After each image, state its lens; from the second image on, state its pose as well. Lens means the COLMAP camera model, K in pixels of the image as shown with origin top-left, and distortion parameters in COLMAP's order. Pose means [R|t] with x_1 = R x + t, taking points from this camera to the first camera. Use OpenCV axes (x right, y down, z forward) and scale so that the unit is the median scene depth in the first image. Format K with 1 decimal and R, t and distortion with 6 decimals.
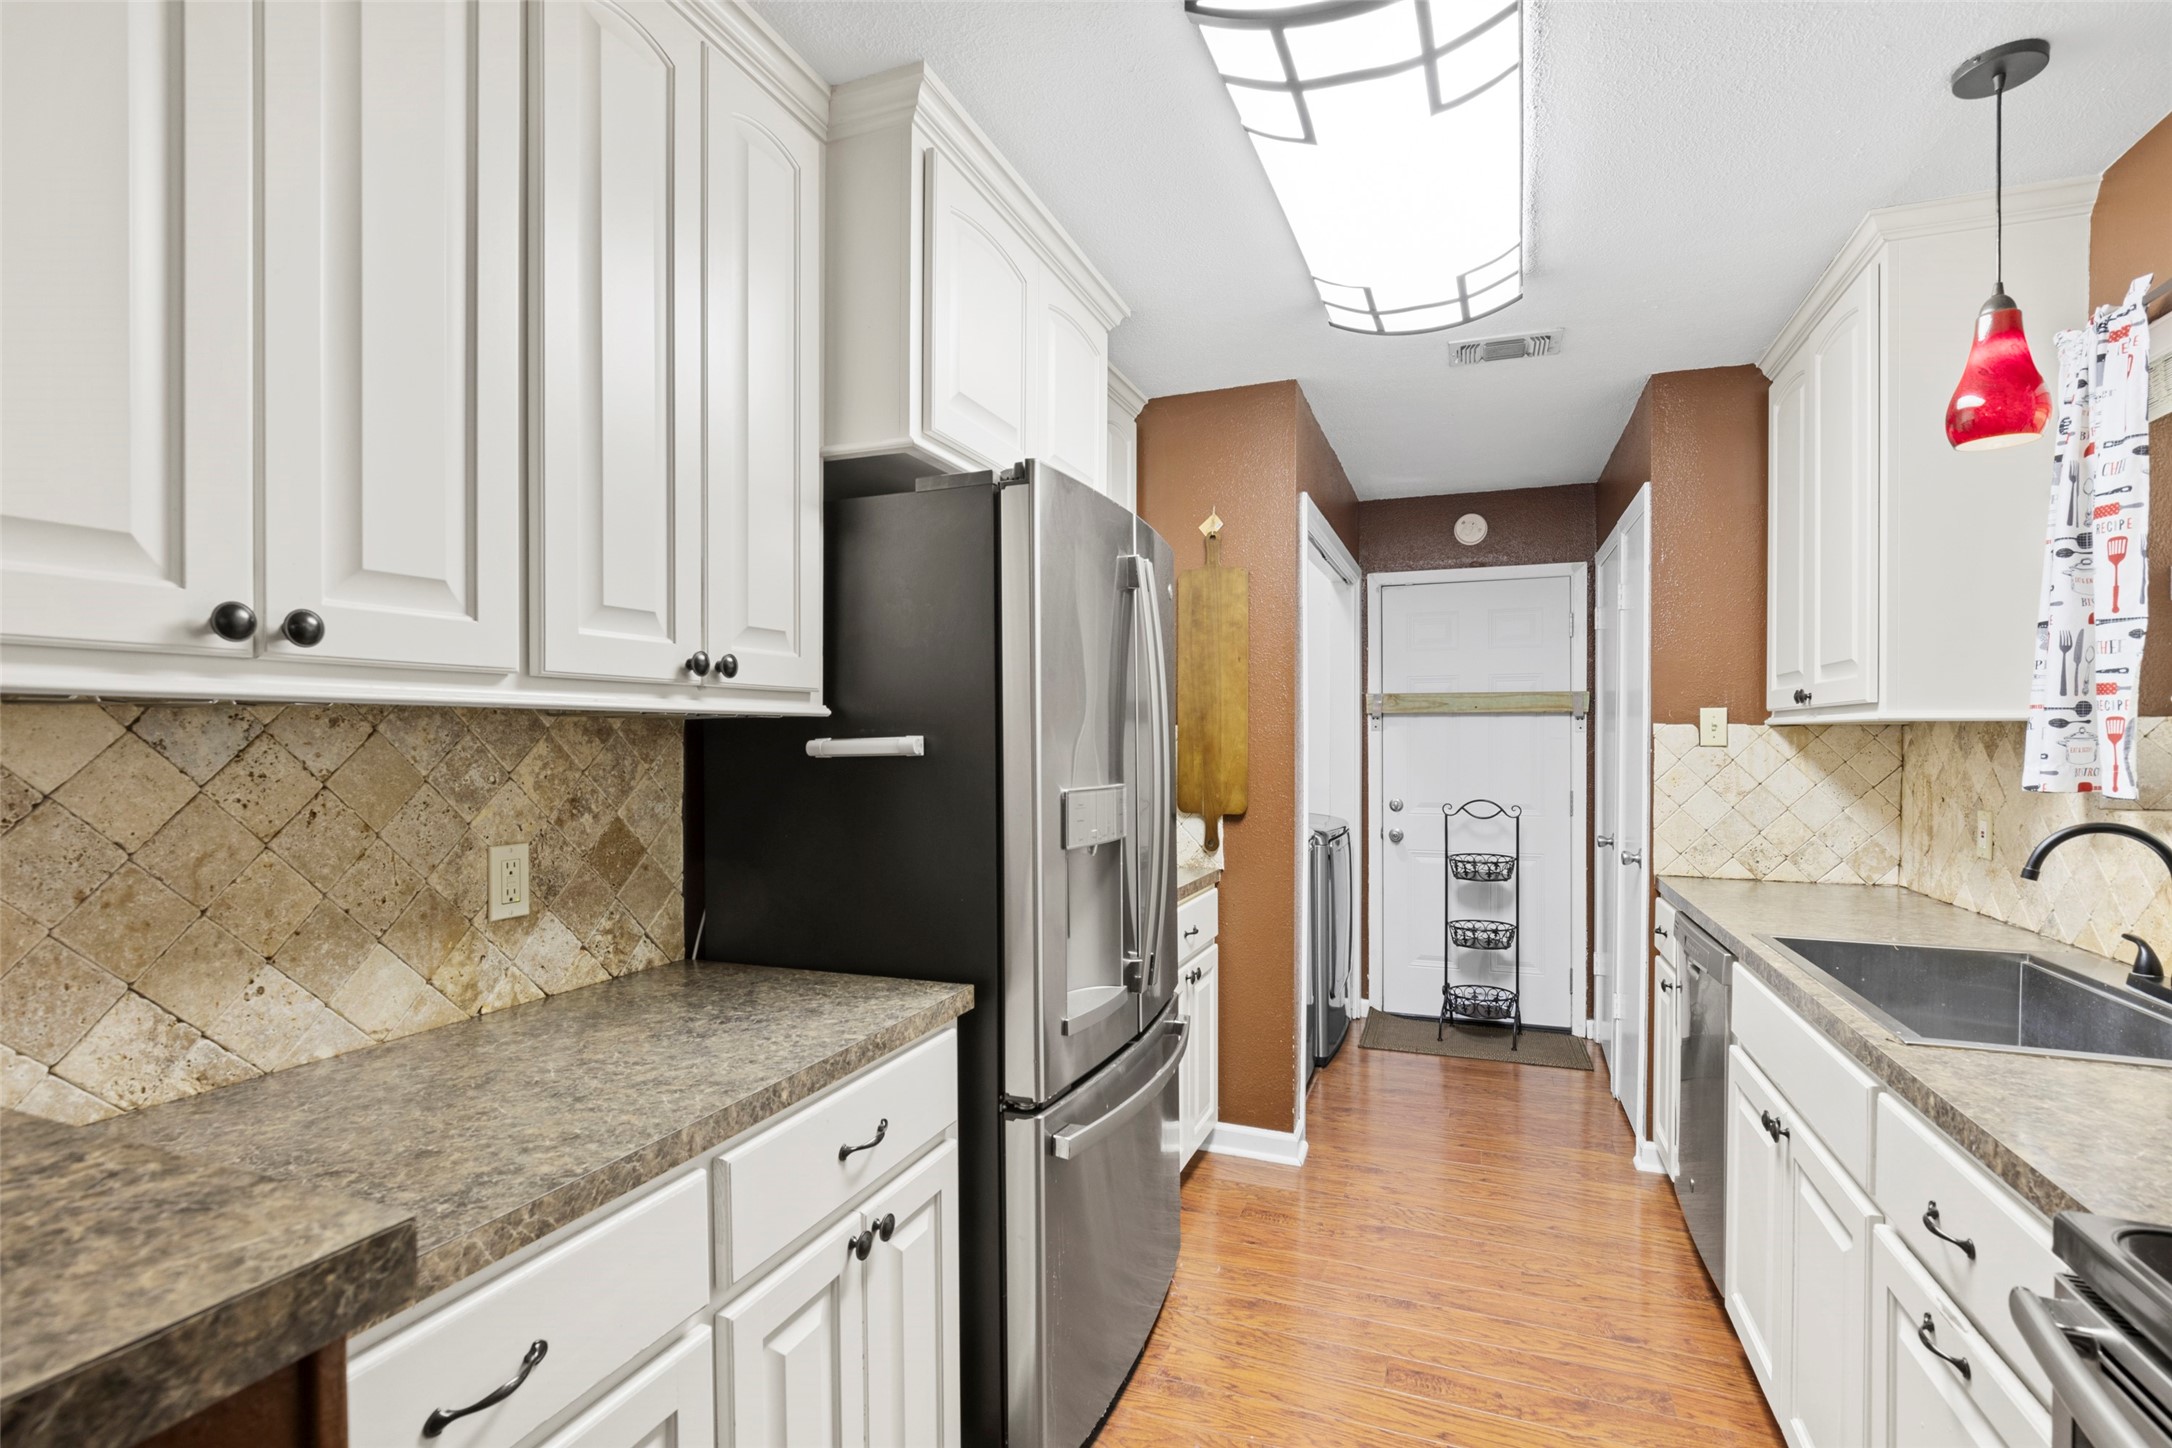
lens RADIAL K [[1025.2, 0, 1073.8], [0, 1025.2, 742.9], [0, 0, 1]] dist [-0.017692, 0.004006]
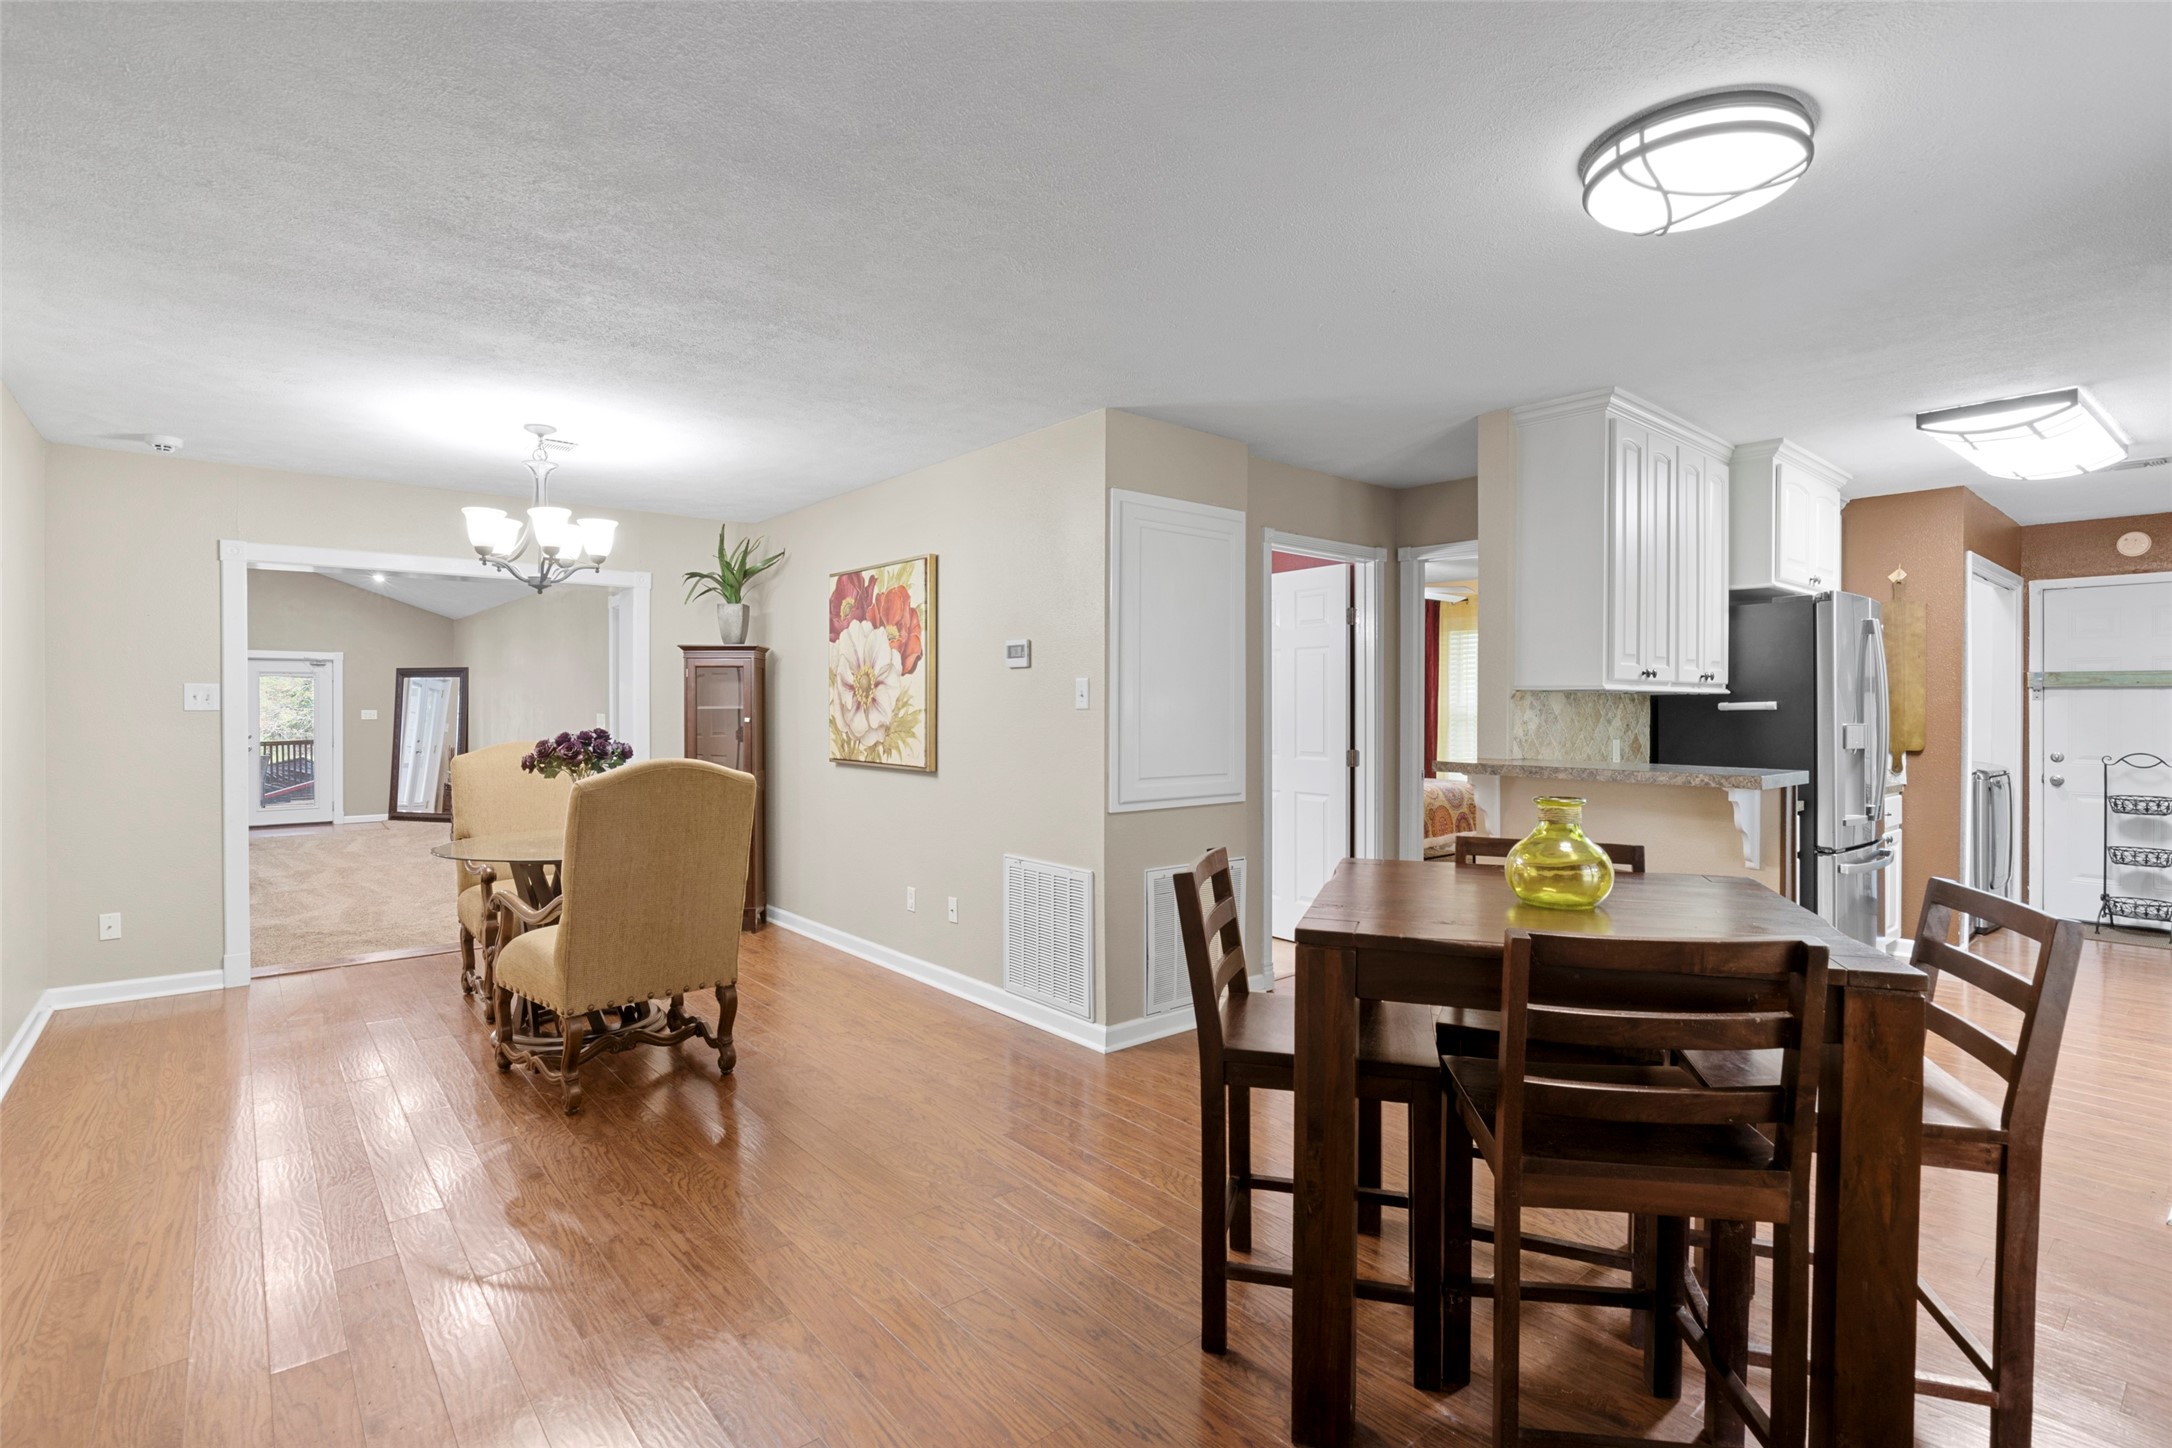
lens RADIAL K [[1016.2, 0, 1077.7], [0, 1016.2, 709.9], [0, 0, 1]] dist [-0.012412, 0.000870]
pose [[0.878589, 0.004664, -0.477556, -0.318986], [-0.006197, 0.999979, -0.001634, 0.019047], [0.477539, 0.004395, 0.878600, -1.351489]]
